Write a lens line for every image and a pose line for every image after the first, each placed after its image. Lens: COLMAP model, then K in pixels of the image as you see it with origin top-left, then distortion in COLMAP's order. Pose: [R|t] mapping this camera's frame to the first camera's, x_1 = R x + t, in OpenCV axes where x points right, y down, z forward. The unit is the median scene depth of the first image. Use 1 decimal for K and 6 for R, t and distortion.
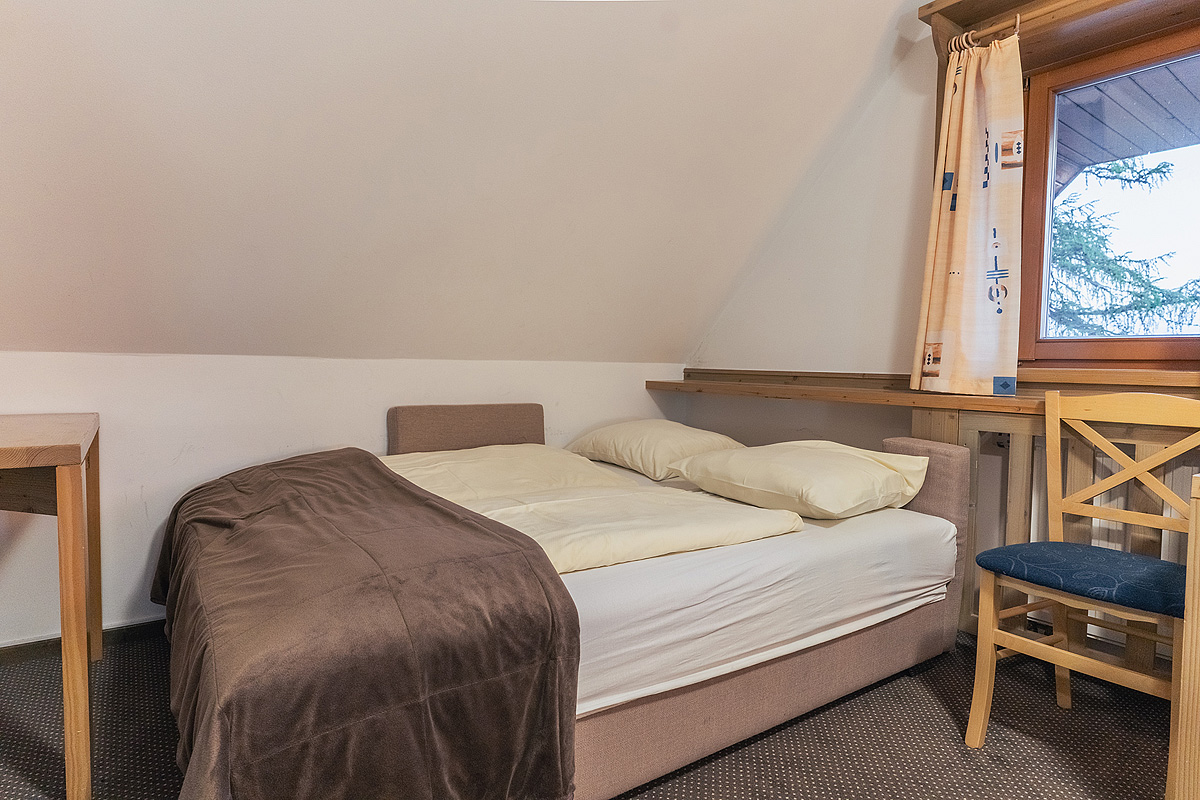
lens RADIAL K [[684.2, 0, 600.0], [0, 684.2, 400.0], [0, 0, 1]] dist [0.002299, -0.000416]
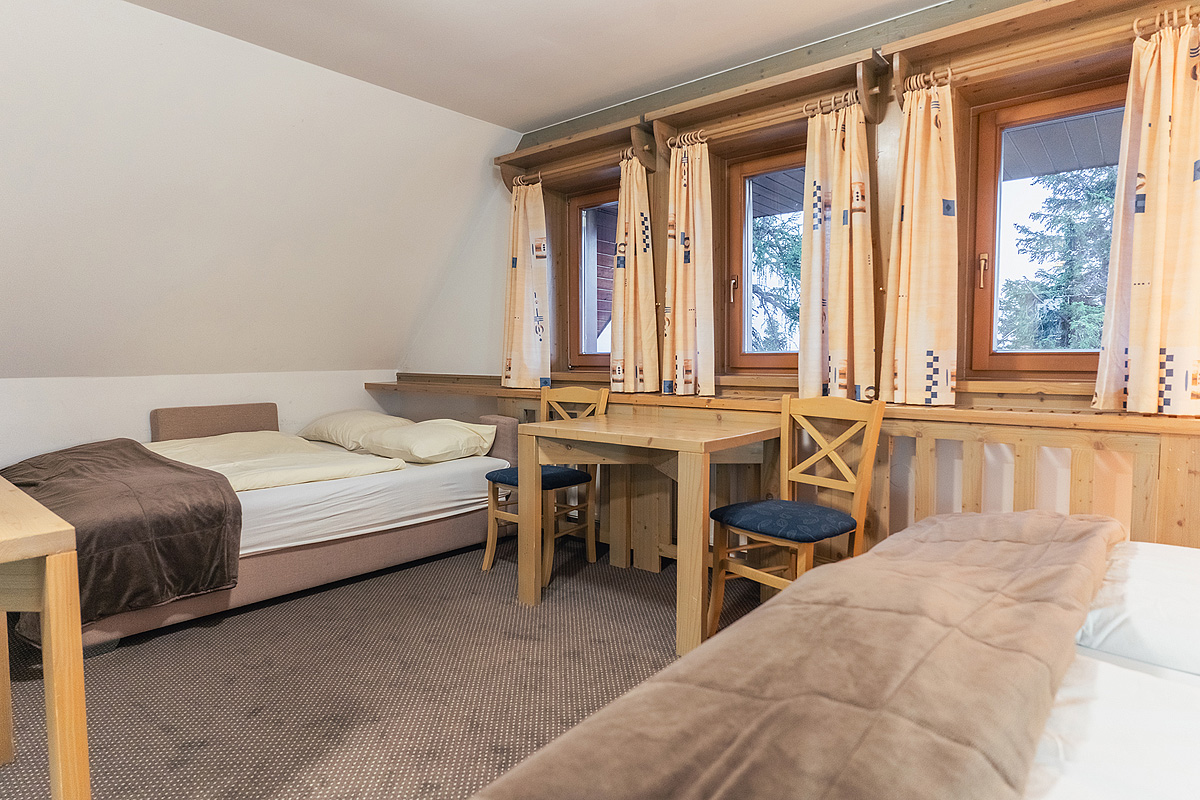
lens RADIAL K [[684.2, 0, 600.0], [0, 684.2, 400.0], [0, 0, 1]] dist [0.002299, -0.000416]
pose [[0.970246, -0.037669, 0.239174, 0.321334], [0.034197, 0.999241, 0.018649, -0.004801], [-0.239695, -0.009915, 0.970798, -0.755652]]
